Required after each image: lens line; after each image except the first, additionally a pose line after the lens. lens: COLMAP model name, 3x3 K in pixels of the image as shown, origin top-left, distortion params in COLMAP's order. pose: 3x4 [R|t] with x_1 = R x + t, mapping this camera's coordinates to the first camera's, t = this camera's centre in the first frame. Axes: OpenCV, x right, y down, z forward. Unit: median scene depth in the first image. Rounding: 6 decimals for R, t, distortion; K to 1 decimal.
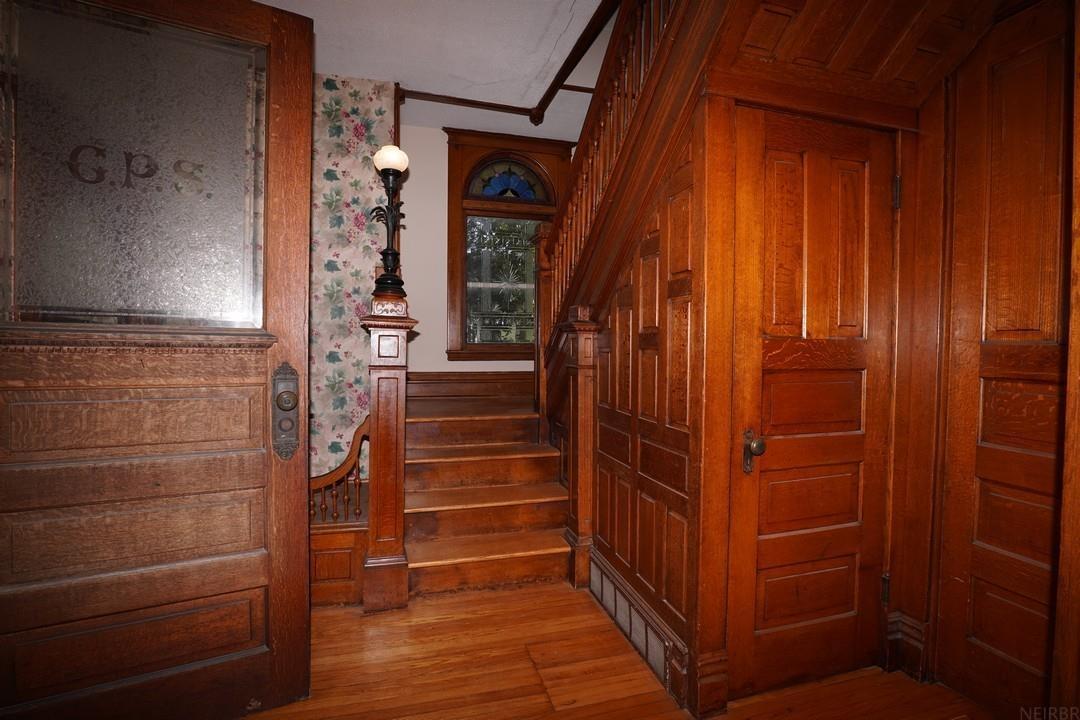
lens RADIAL K [[514.6, 0, 544.0], [0, 514.6, 353.8], [0, 0, 1]] dist [-0.016102, -0.000111]
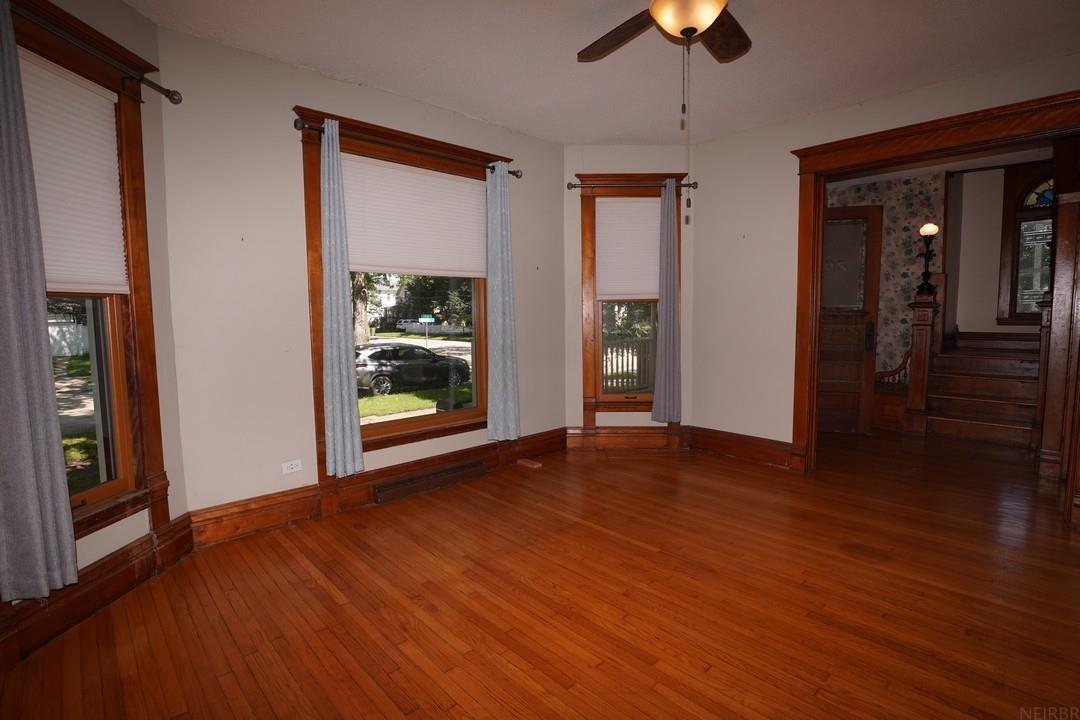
lens RADIAL K [[514.6, 0, 542.5], [0, 514.6, 358.9], [0, 0, 1]] dist [-0.016102, -0.000111]
pose [[0.460304, 0.055028, -0.886054, 0.697976], [-0.001828, 0.998134, 0.061040, 0.032734], [0.887759, -0.026477, 0.459546, -1.143918]]
